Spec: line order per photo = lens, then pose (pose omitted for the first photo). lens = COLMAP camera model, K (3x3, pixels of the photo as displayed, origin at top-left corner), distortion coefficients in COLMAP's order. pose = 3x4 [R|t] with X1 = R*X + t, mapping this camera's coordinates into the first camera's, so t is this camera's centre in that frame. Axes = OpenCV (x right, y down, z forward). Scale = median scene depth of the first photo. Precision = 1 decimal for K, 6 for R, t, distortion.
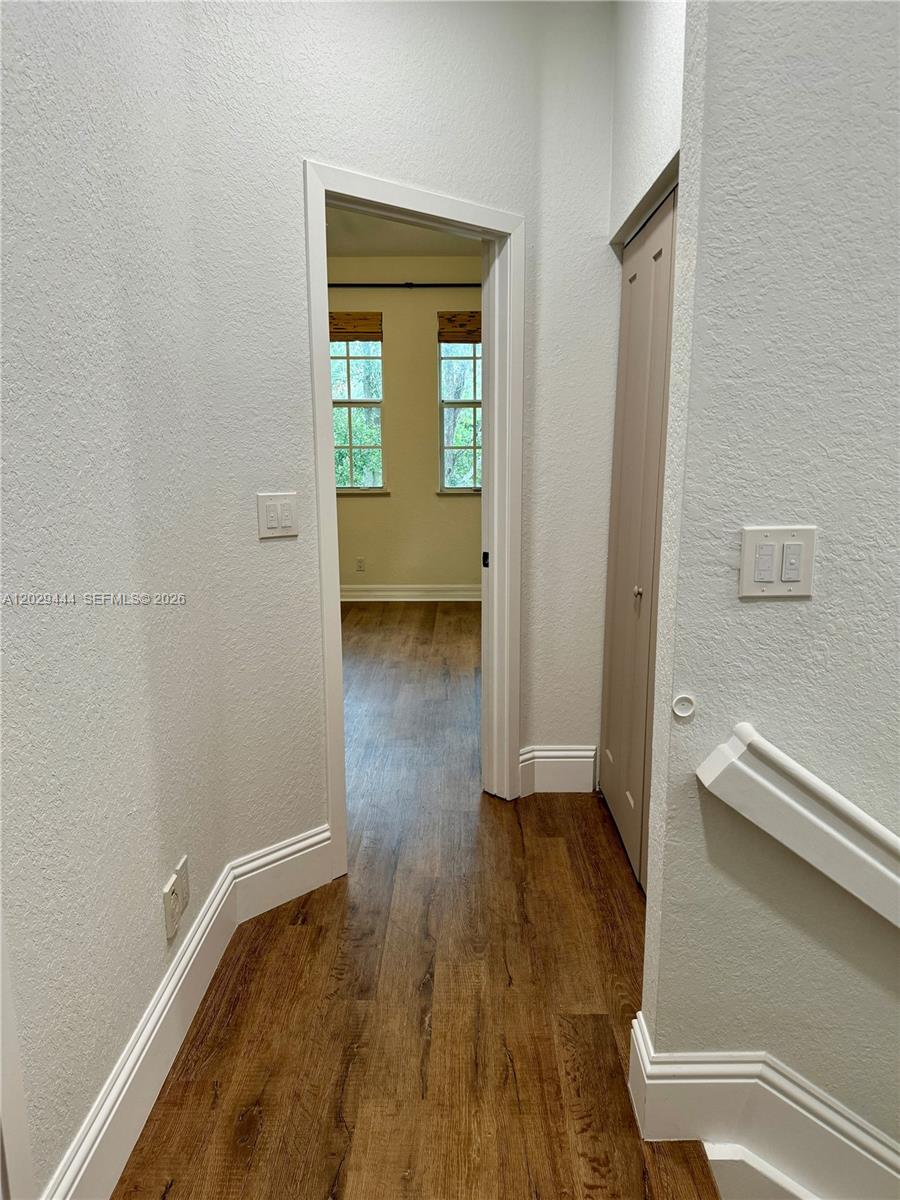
lens RADIAL K [[843.3, 0, 450.0], [0, 843.3, 600.0], [0, 0, 1]] dist [0.108311, -0.170405]
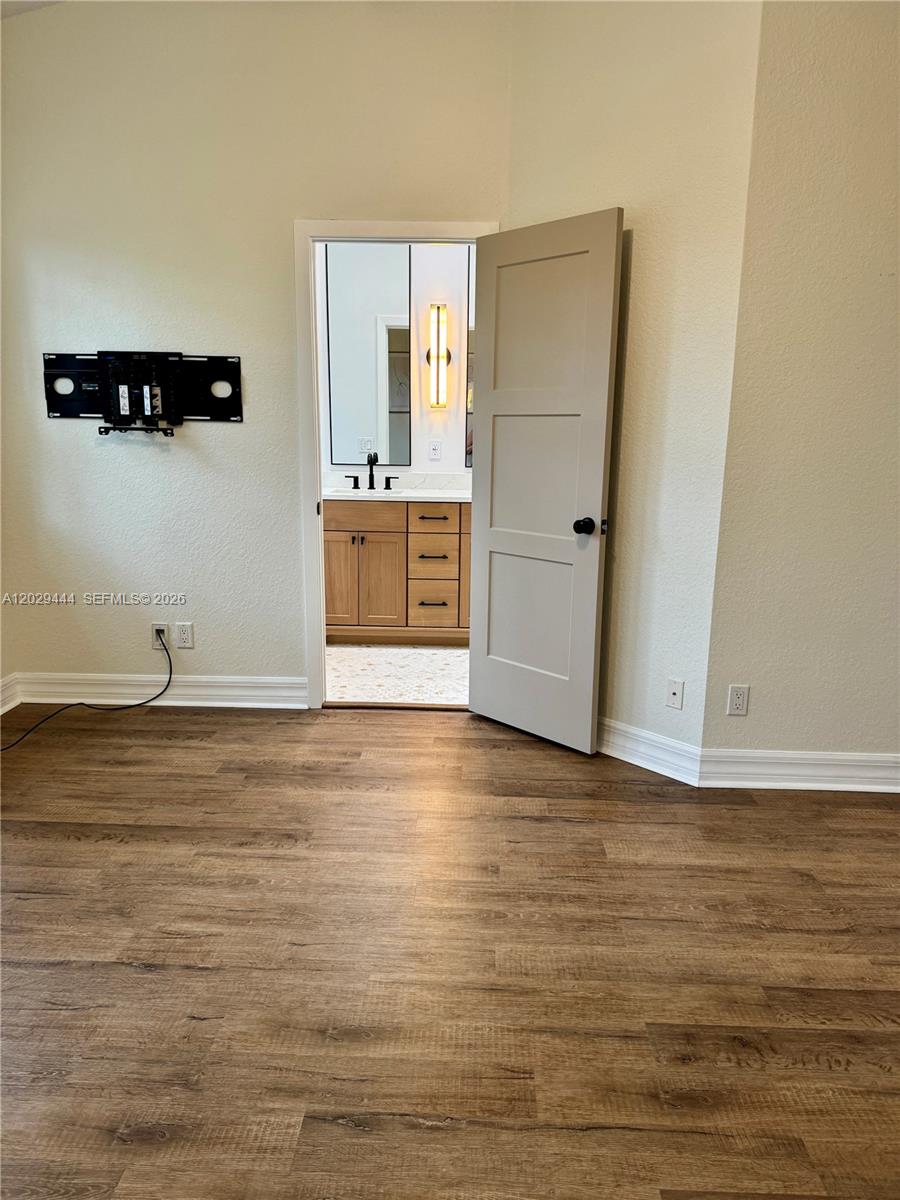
lens RADIAL K [[847.4, 0, 450.0], [0, 847.4, 600.0], [0, 0, 1]] dist [0.035639, -0.042764]
pose [[0.026339, -0.194287, 0.980591, -0.392621], [0.172681, 0.967070, 0.186970, -0.124698], [-0.984626, 0.164404, 0.059022, 0.745075]]
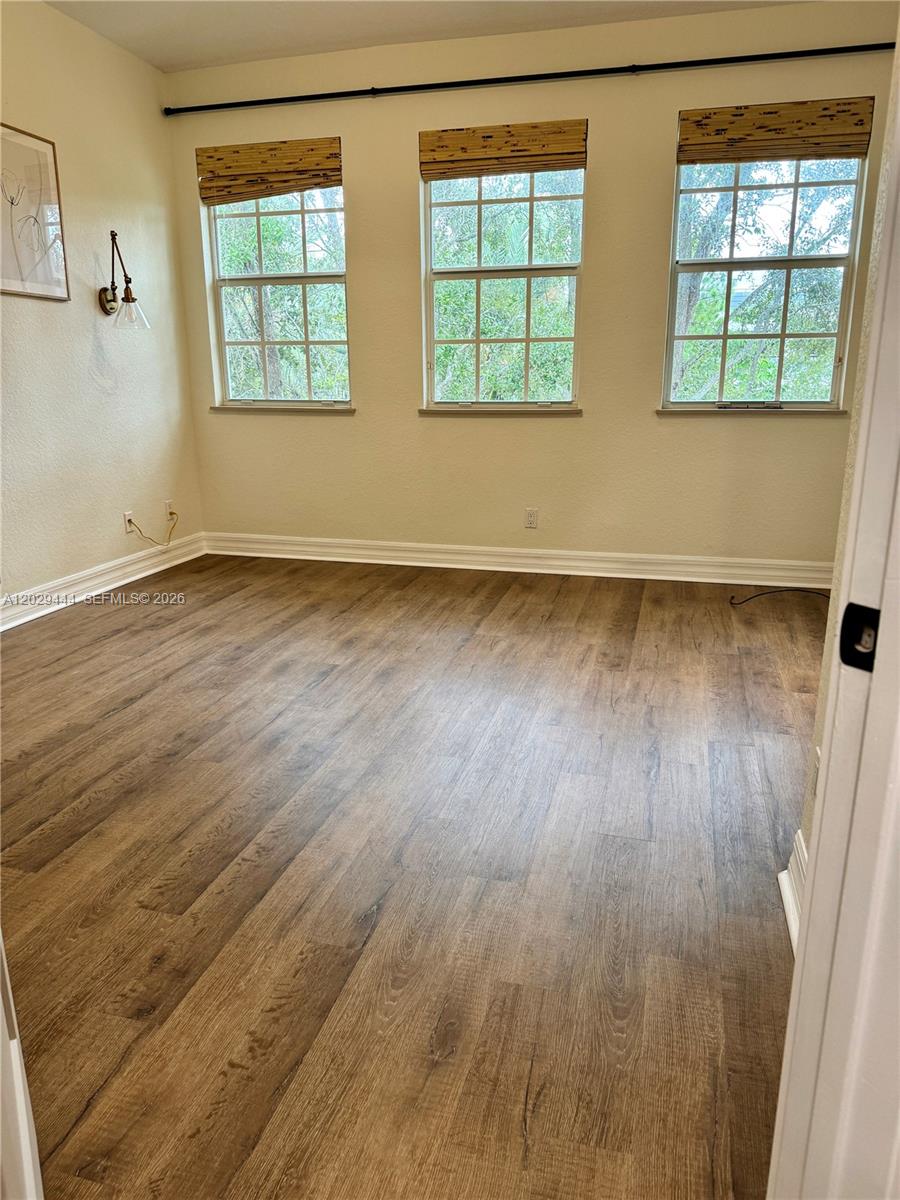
lens RADIAL K [[843.3, 0, 450.0], [0, 843.3, 600.0], [0, 0, 1]] dist [0.108311, -0.170405]
pose [[0.969502, 0.067833, -0.235510, -0.005761], [-0.048859, 0.995140, 0.085492, -0.034024], [0.240164, -0.071378, 0.968105, 0.348396]]
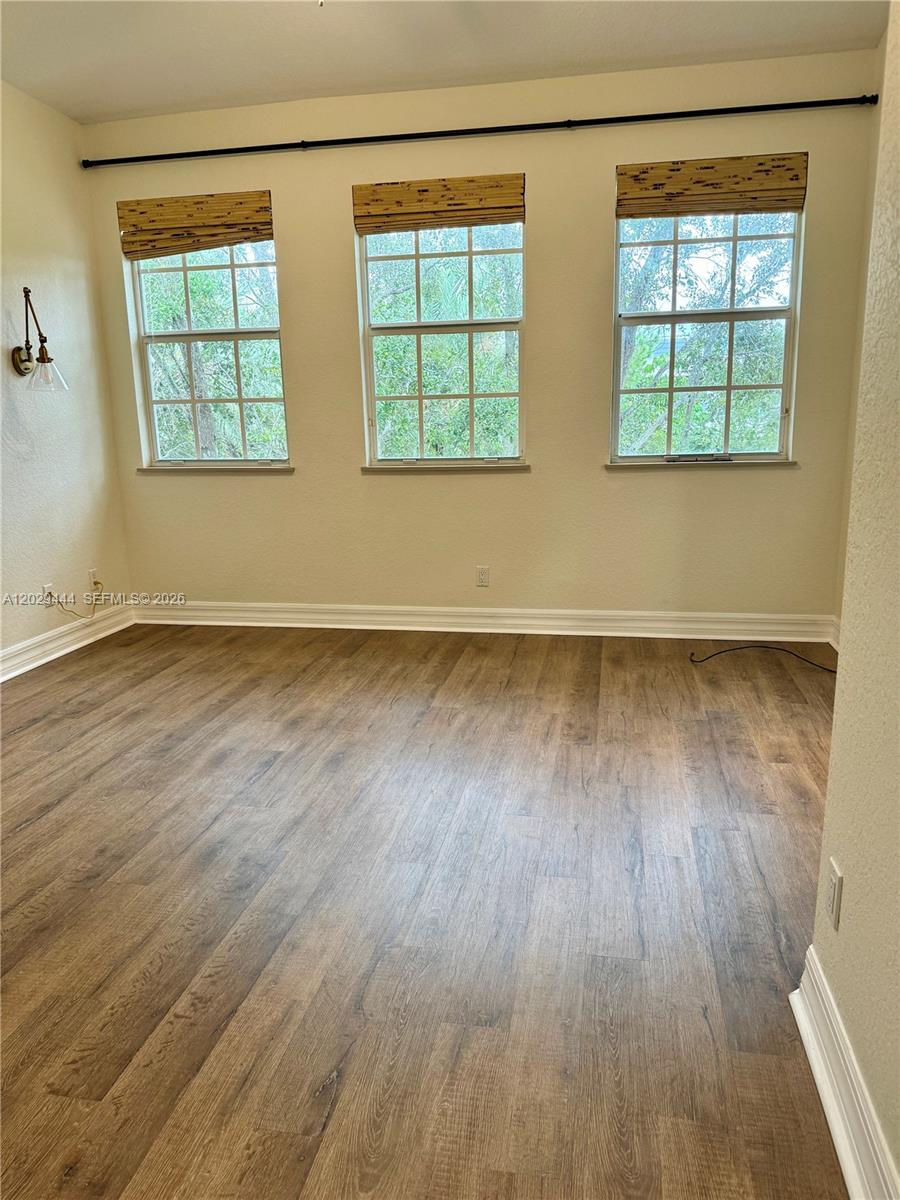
lens RADIAL K [[844.2, 0, 455.4], [0, 844.2, 600.3], [0, 0, 1]] dist [0.099082, -0.158806]
pose [[0.985739, 0.023603, -0.166619, -0.019250], [-0.018387, 0.999293, 0.032781, -0.048141], [0.167275, -0.029250, 0.985476, 0.381792]]
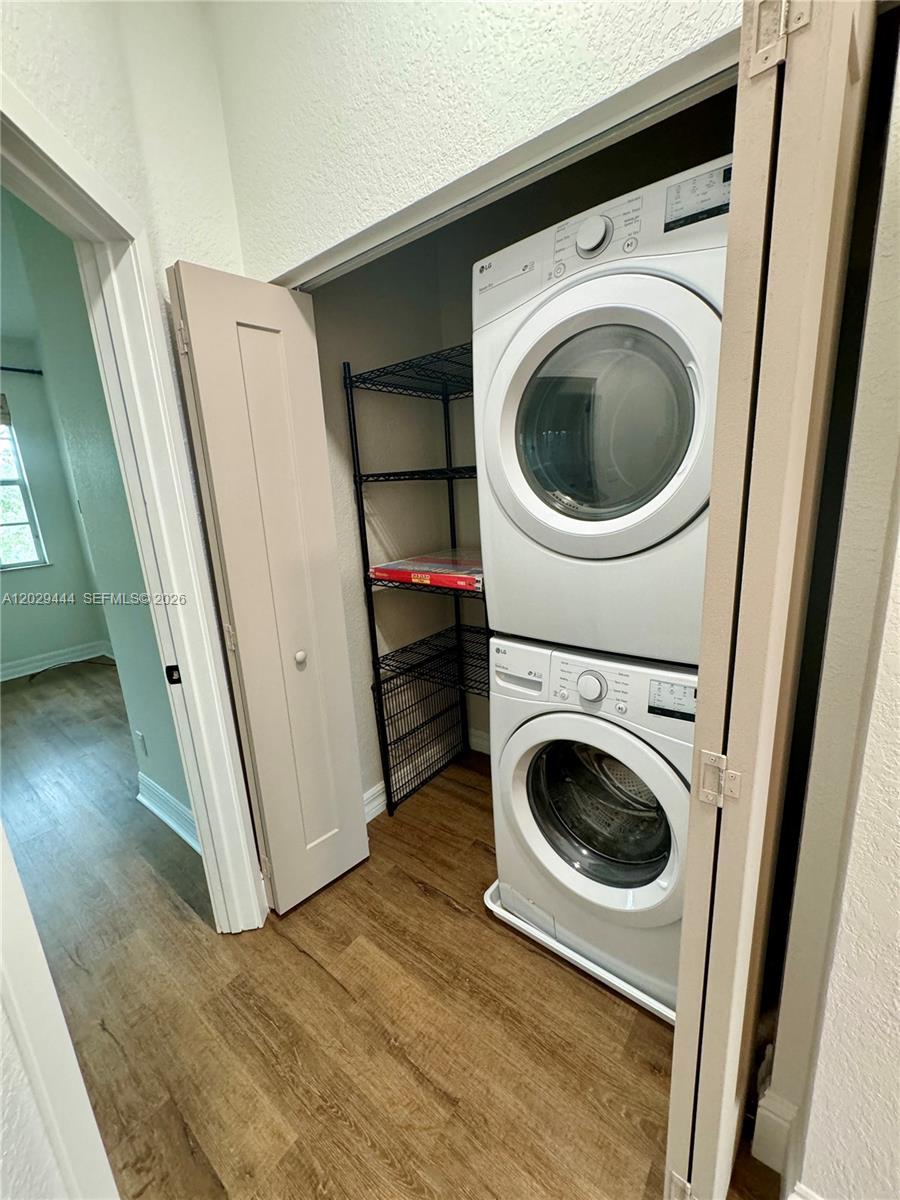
lens RADIAL K [[484.9, 0, 455.1], [0, 484.9, 601.9], [0, 0, 1]] dist [0.000639, -0.000077]
pose [[0.602100, -0.216515, 0.768503, -0.059543], [0.200265, 0.972713, 0.117147, -0.052561], [-0.772897, 0.083370, 0.629031, 0.244248]]
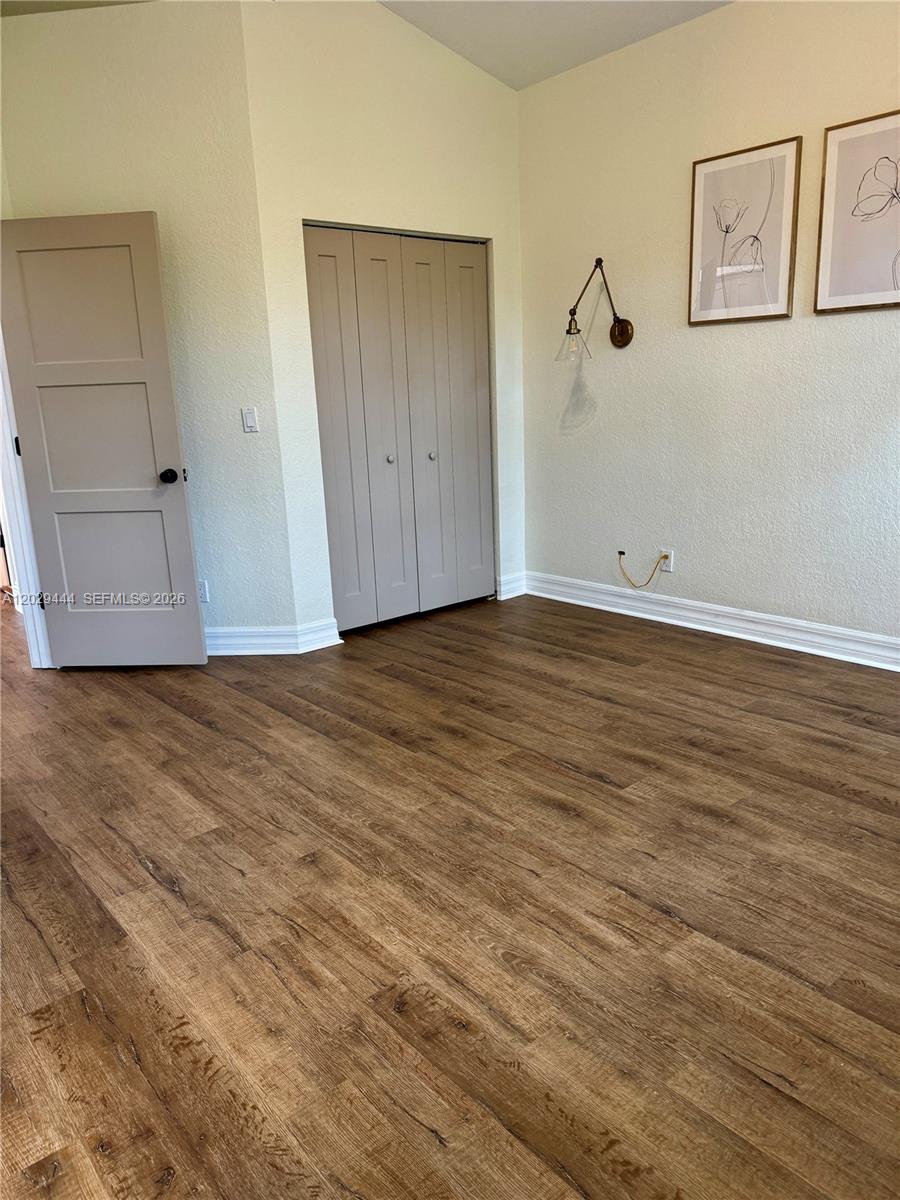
lens RADIAL K [[843.3, 0, 450.0], [0, 843.3, 600.0], [0, 0, 1]] dist [0.108311, -0.170405]
pose [[-0.751338, 0.197973, -0.629522, 0.104936], [-0.074856, 0.922216, 0.379360, -0.174458], [0.655658, 0.332151, -0.678077, 1.009192]]
